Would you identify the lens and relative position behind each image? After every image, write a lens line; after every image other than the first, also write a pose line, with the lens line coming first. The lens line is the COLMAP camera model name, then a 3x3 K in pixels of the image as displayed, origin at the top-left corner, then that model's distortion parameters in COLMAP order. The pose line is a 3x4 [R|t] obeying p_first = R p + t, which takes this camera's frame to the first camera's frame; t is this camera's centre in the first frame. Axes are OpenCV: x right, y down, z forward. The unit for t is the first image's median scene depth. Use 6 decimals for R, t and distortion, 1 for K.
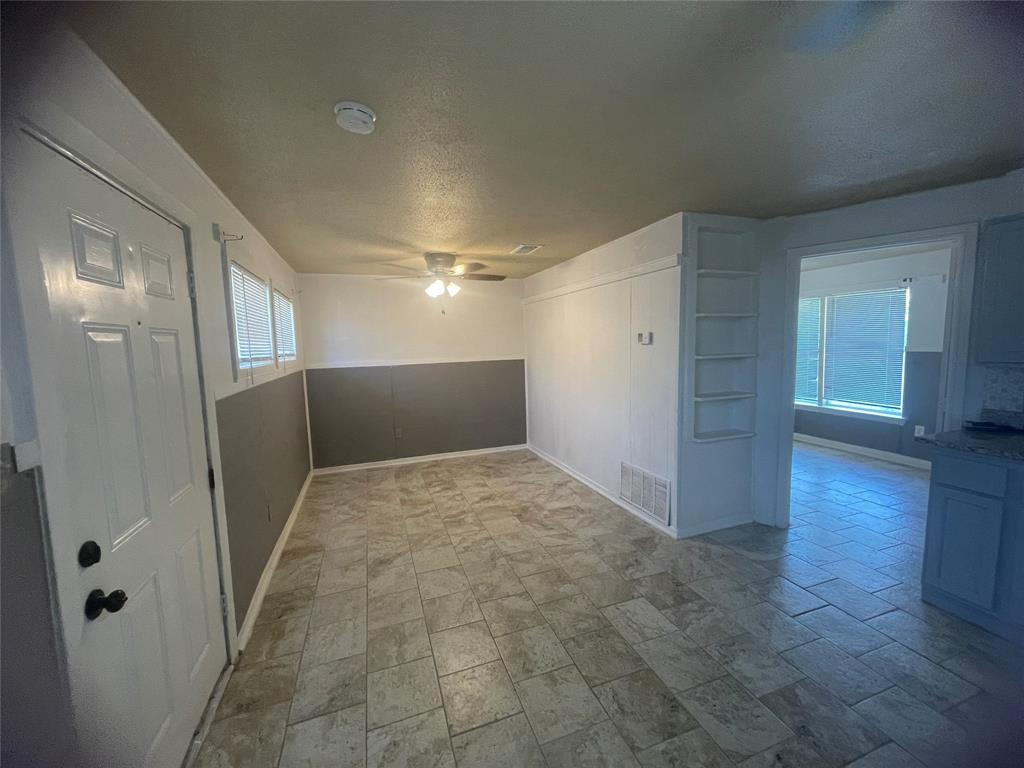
lens RADIAL K [[413.7, 0, 514.1], [0, 413.7, 382.8], [0, 0, 1]] dist [-0.000048, -0.000252]
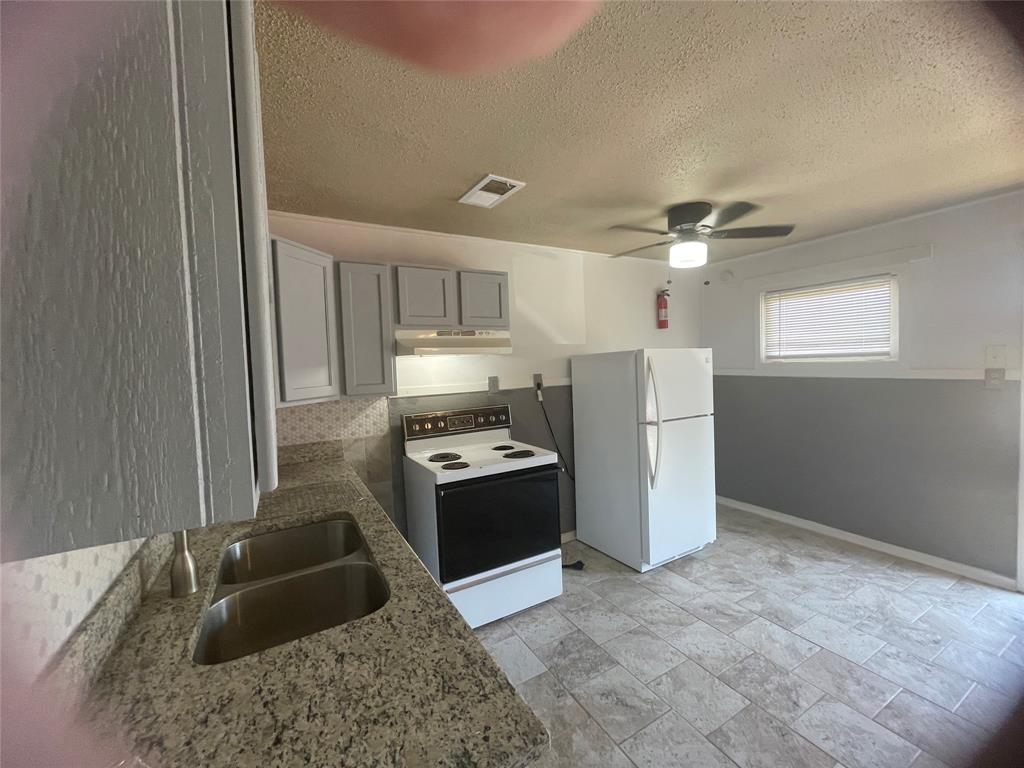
lens RADIAL K [[413.7, 0, 514.1], [0, 413.7, 382.8], [0, 0, 1]] dist [-0.000048, -0.000252]
pose [[-0.982576, 0.073081, -0.170888, 0.625261], [0.047705, 0.987814, 0.148148, -0.082021], [0.179633, 0.137414, -0.974089, 0.751079]]
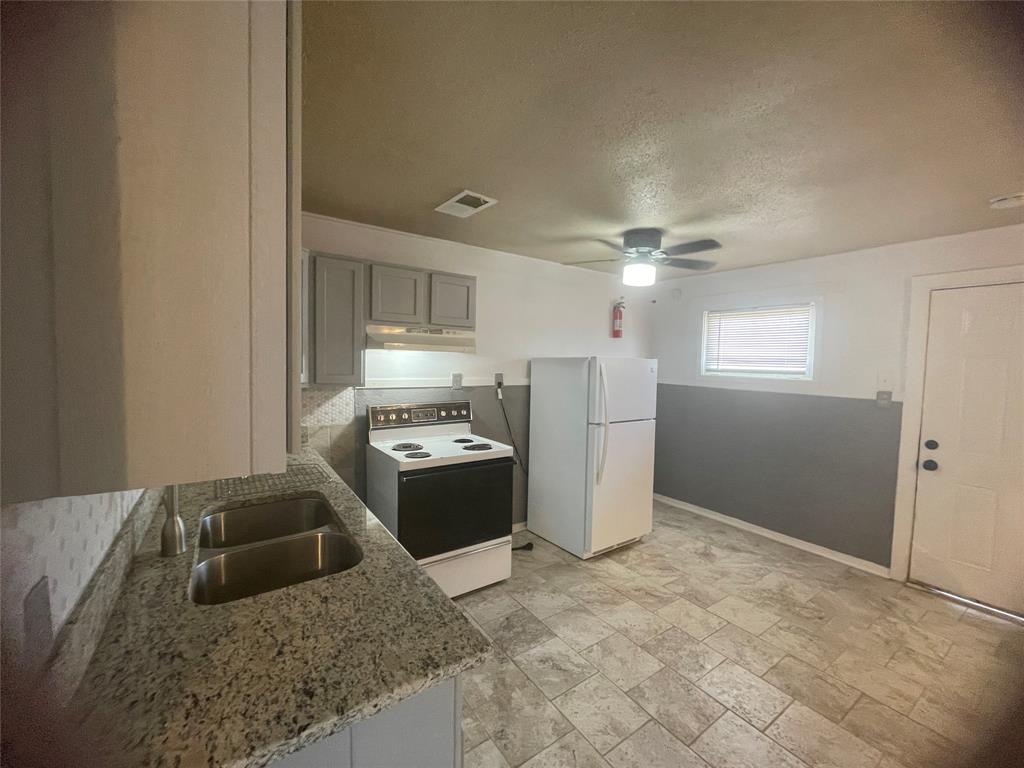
lens RADIAL K [[413.7, 0, 514.1], [0, 413.7, 382.8], [0, 0, 1]] dist [-0.000048, -0.000252]
pose [[-0.964663, 0.020164, -0.262715, 0.637792], [-0.021366, 0.987798, 0.154271, -0.091771], [0.262620, 0.154432, -0.952461, 0.804024]]
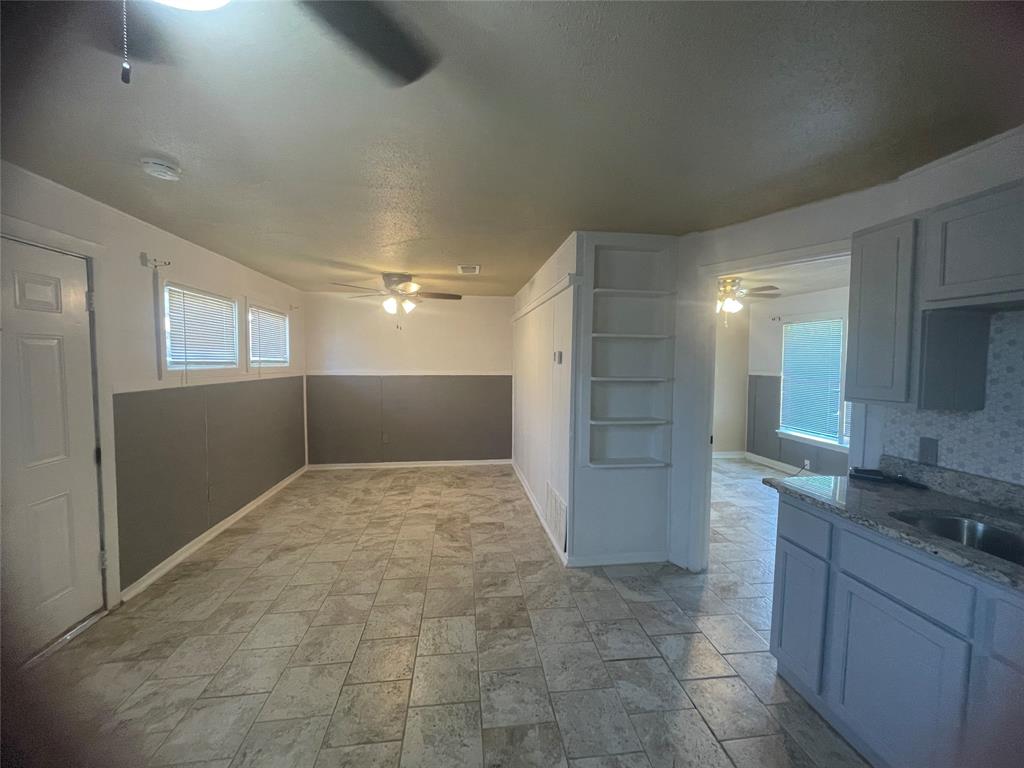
lens RADIAL K [[413.7, 0, 514.1], [0, 413.7, 382.8], [0, 0, 1]] dist [-0.000048, -0.000252]
pose [[0.976272, 0.047534, -0.211266, 0.386183], [-0.055904, 0.997863, -0.033821, -0.007394], [0.209207, 0.044829, 0.976843, 0.016007]]
